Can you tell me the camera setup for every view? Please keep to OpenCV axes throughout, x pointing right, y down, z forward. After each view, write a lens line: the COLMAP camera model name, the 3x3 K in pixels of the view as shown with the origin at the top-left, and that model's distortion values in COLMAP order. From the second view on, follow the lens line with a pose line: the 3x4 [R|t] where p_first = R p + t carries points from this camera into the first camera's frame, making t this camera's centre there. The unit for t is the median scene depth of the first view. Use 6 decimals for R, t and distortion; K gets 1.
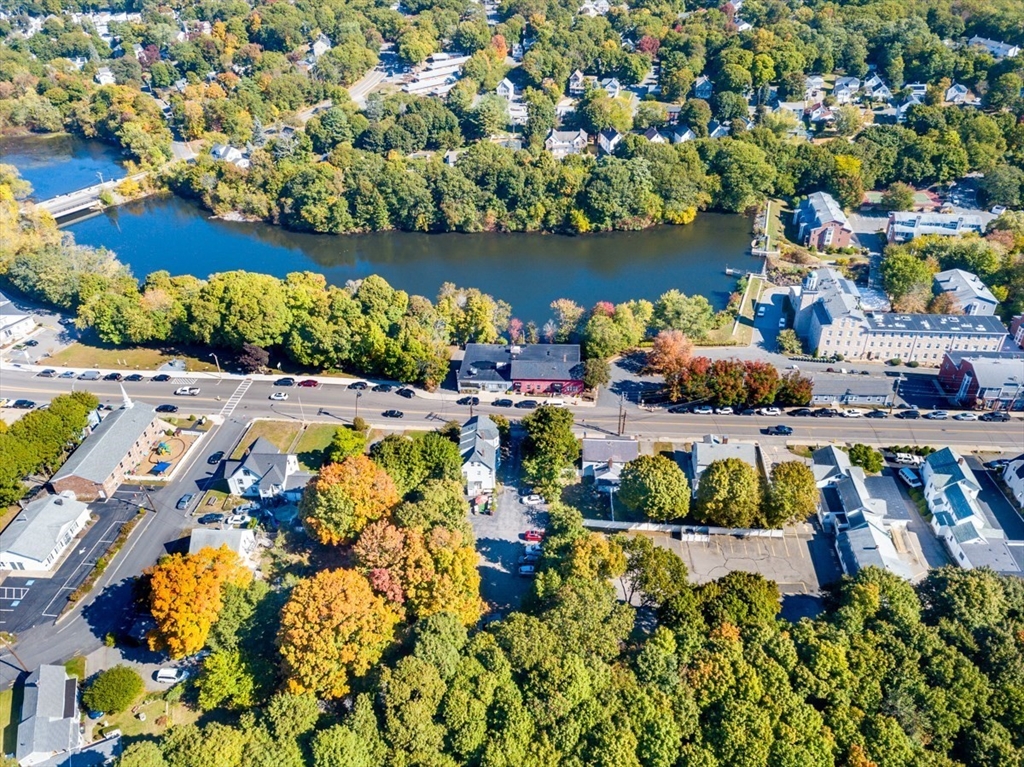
lens RADIAL K [[777.1, 0, 516.3], [0, 777.1, 386.6], [0, 0, 1]] dist [0.040184, -0.011034]
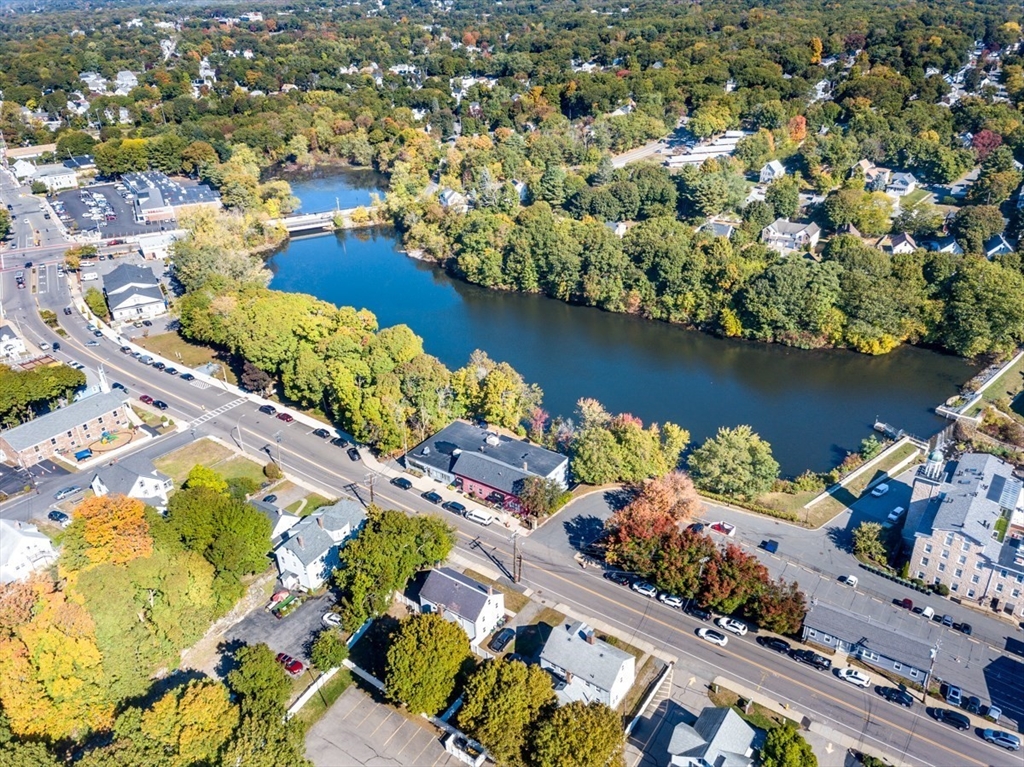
lens RADIAL K [[777.1, 0, 516.3], [0, 777.1, 386.6], [0, 0, 1]] dist [0.040184, -0.011034]
pose [[0.865059, 0.235672, -0.442868, 0.266763], [-0.276688, 0.960512, -0.029322, -0.061515], [0.418470, 0.147902, 0.896107, 0.180452]]
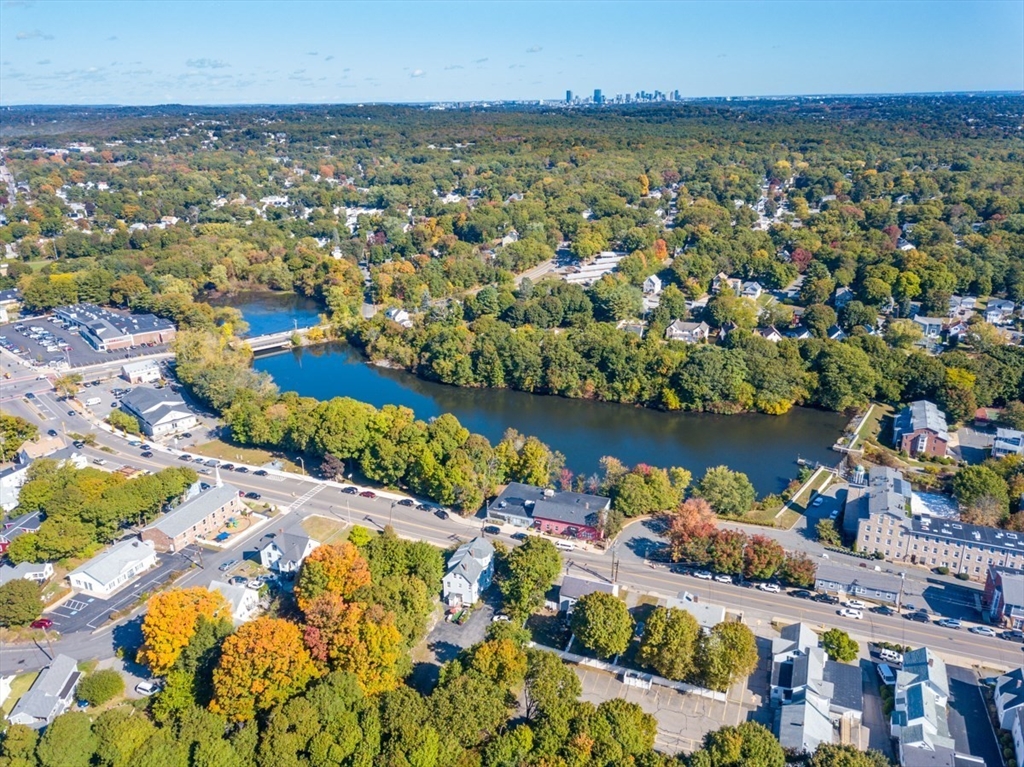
lens RADIAL K [[777.1, 0, 516.3], [0, 777.1, 386.6], [0, 0, 1]] dist [0.040184, -0.011034]
pose [[0.956744, 0.112780, -0.268181, 0.163585], [-0.172973, 0.961695, -0.212656, 0.034331], [0.233926, 0.249845, 0.939604, -0.053958]]
